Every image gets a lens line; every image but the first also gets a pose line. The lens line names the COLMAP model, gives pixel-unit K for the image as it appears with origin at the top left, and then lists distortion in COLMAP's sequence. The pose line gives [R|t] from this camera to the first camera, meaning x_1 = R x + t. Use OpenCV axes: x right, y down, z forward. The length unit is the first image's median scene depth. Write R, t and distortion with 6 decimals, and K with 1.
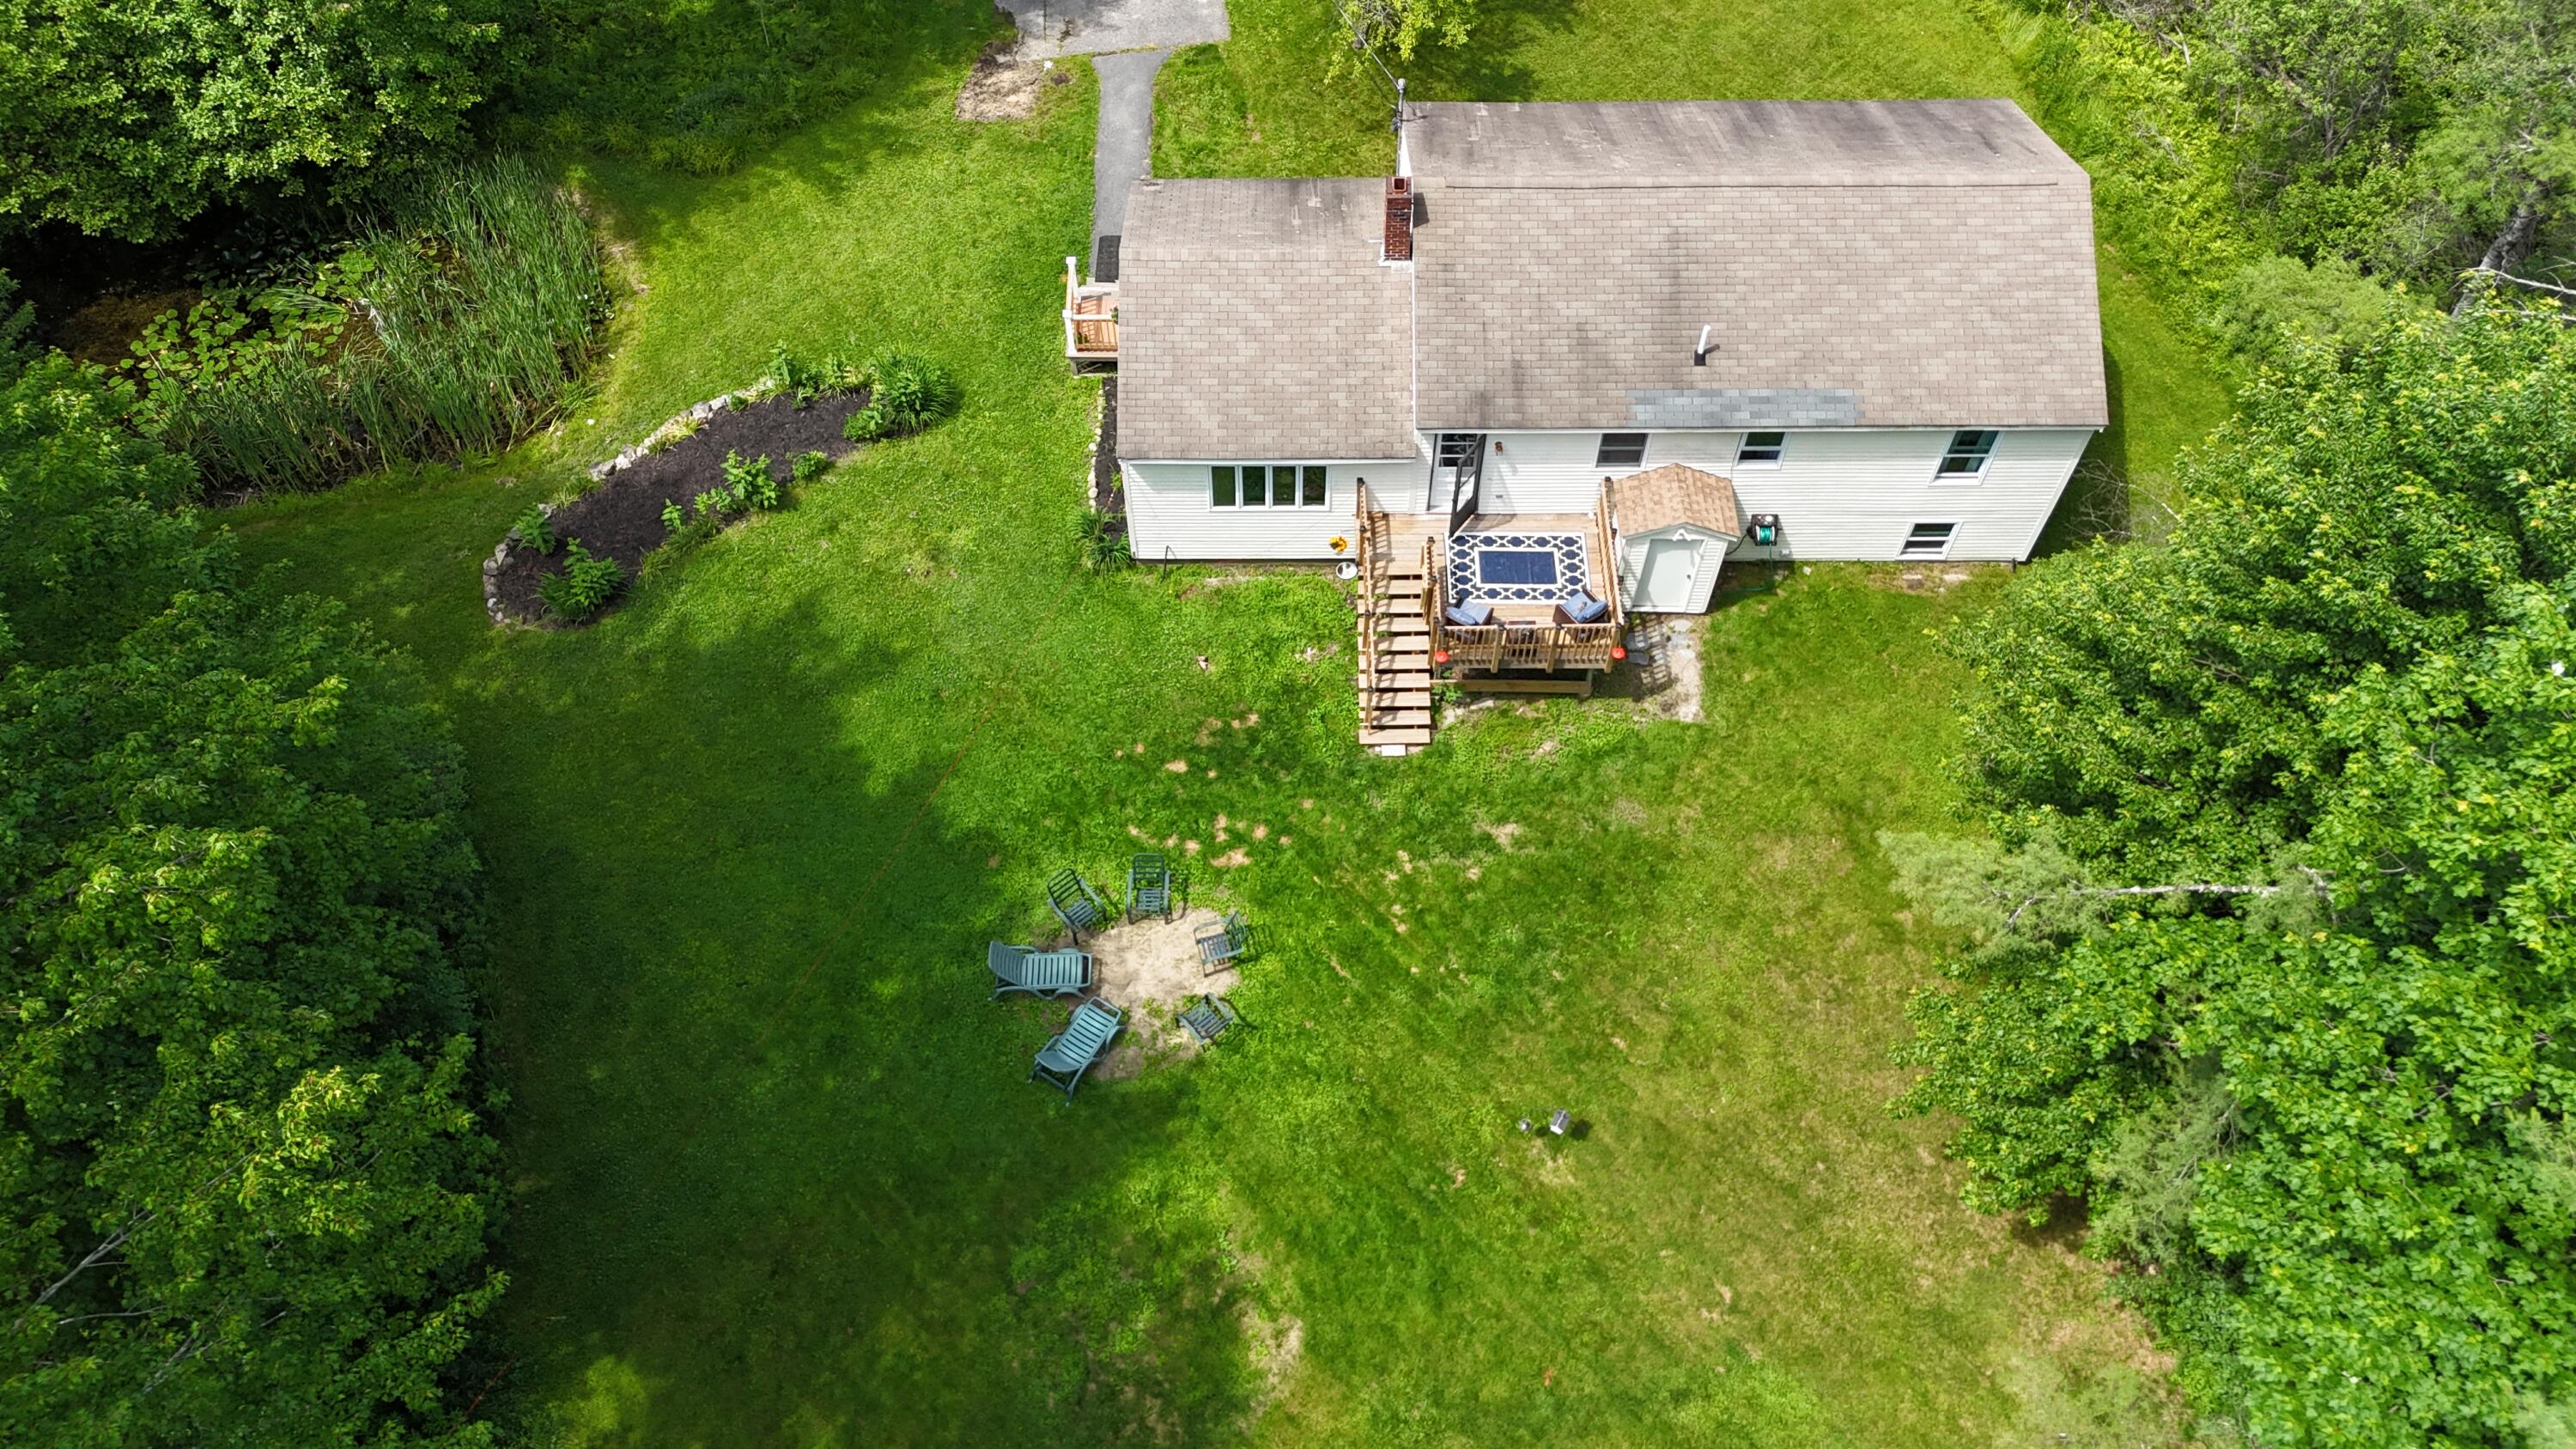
lens RADIAL K [[1884.9, 0, 1286.1], [0, 1884.9, 720.6], [0, 0, 1]] dist [0.091225, -0.092478]
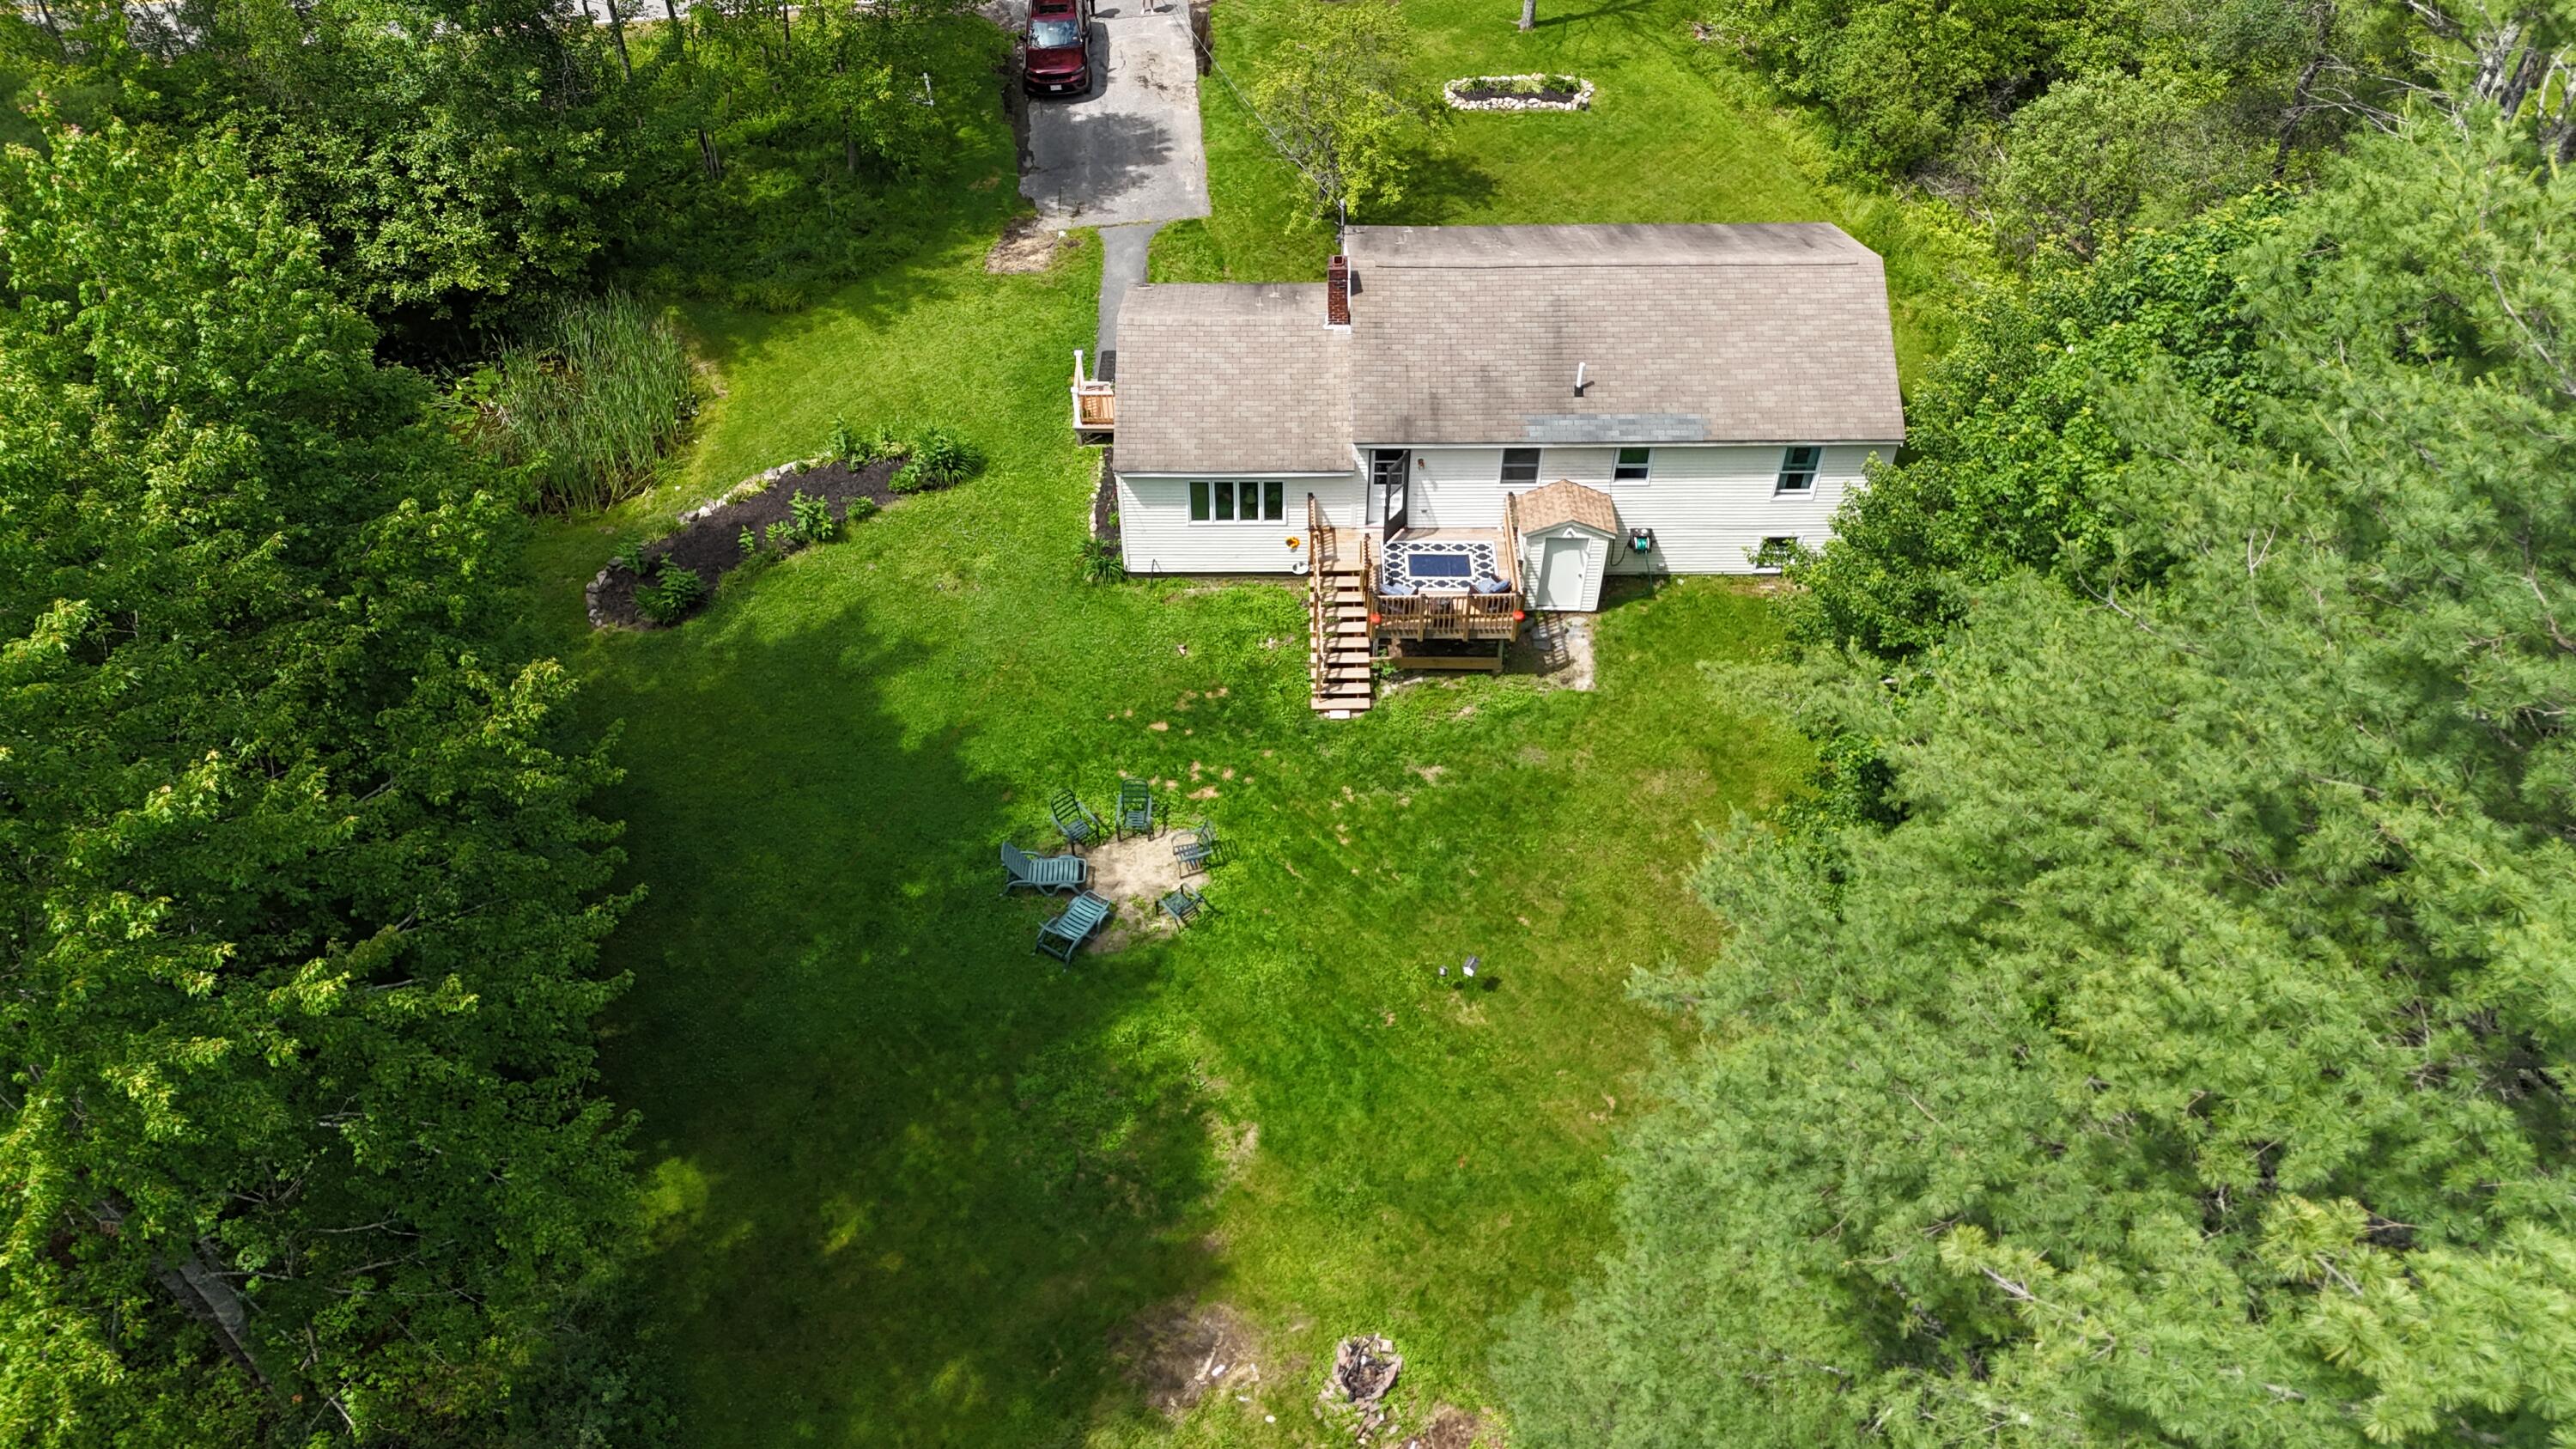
lens RADIAL K [[1889.2, 0, 1288.0], [0, 1889.2, 724.5], [0, 0, 1]] dist [0.111583, -0.163612]
pose [[0.999996, -0.001930, 0.002293, 0.021294], [0.002304, 0.984318, -0.176391, 0.236113], [-0.001917, 0.176395, 0.984318, -0.188480]]
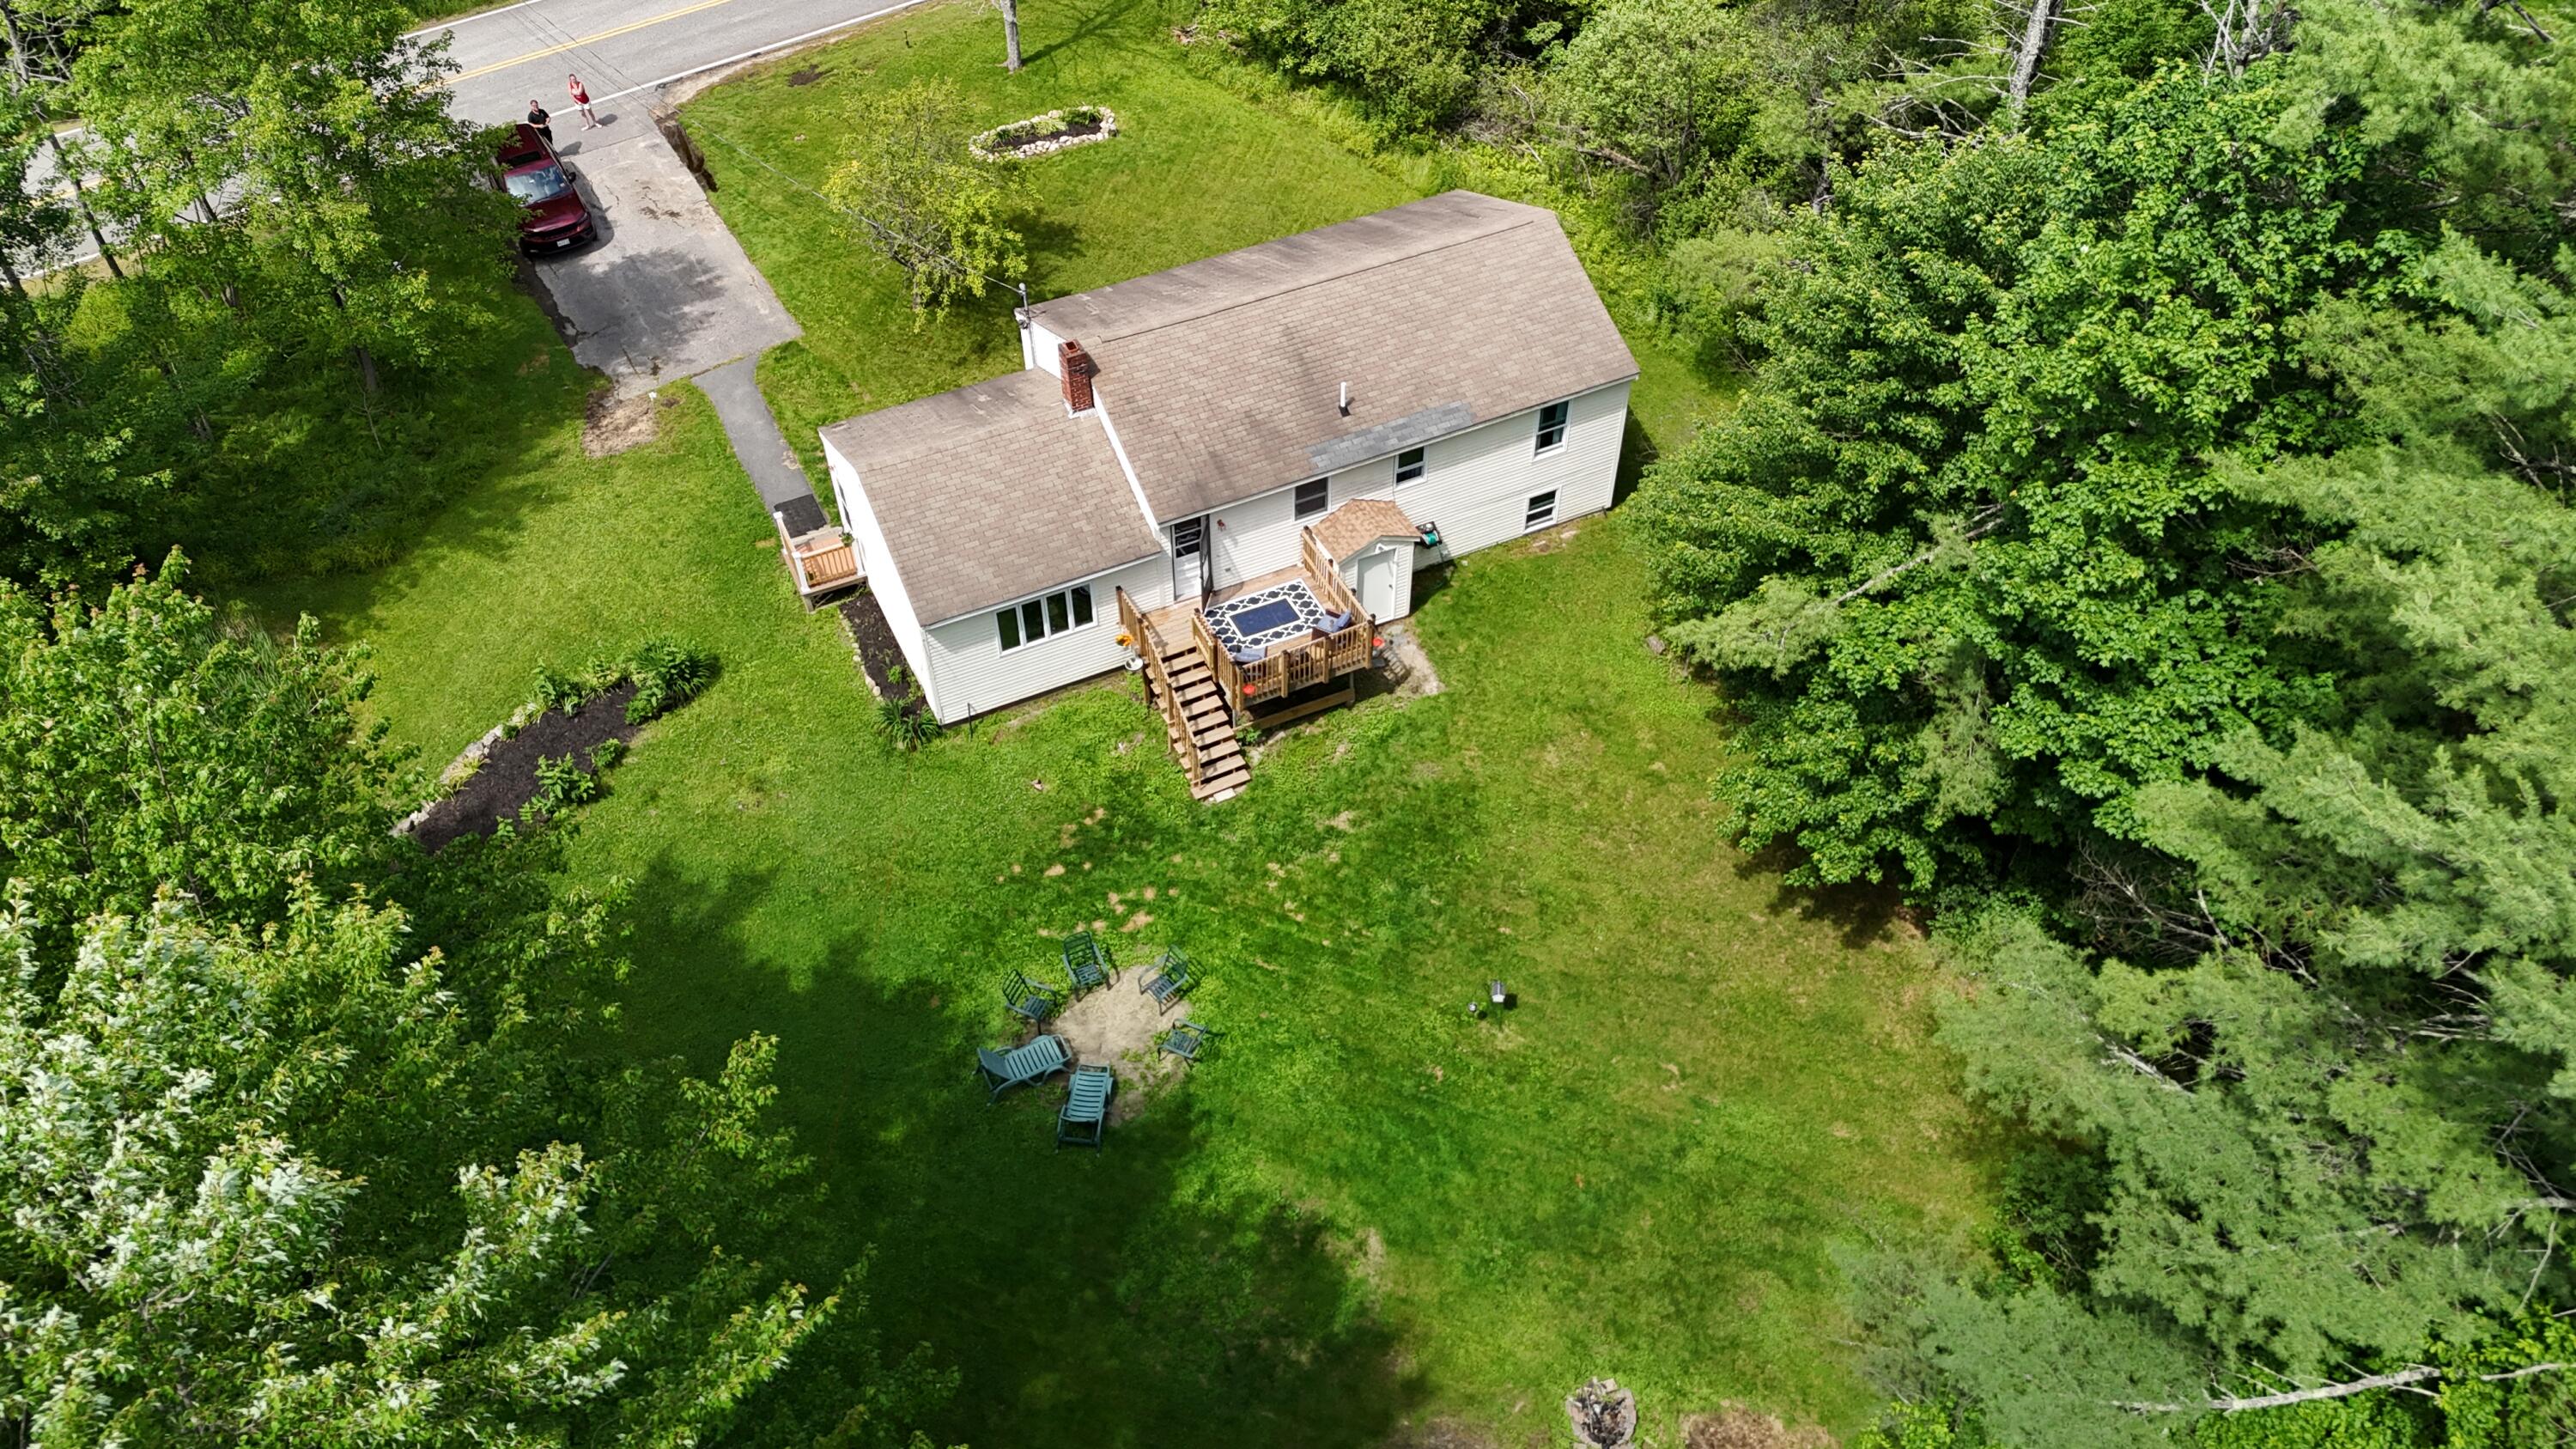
lens RADIAL K [[1889.2, 0, 1288.0], [0, 1889.2, 724.5], [0, 0, 1]] dist [0.111583, -0.163612]
pose [[0.900578, -0.318694, 0.295623, -0.239372], [0.365931, 0.922893, -0.119844, 0.130118], [-0.234635, 0.216106, 0.947758, -0.124348]]
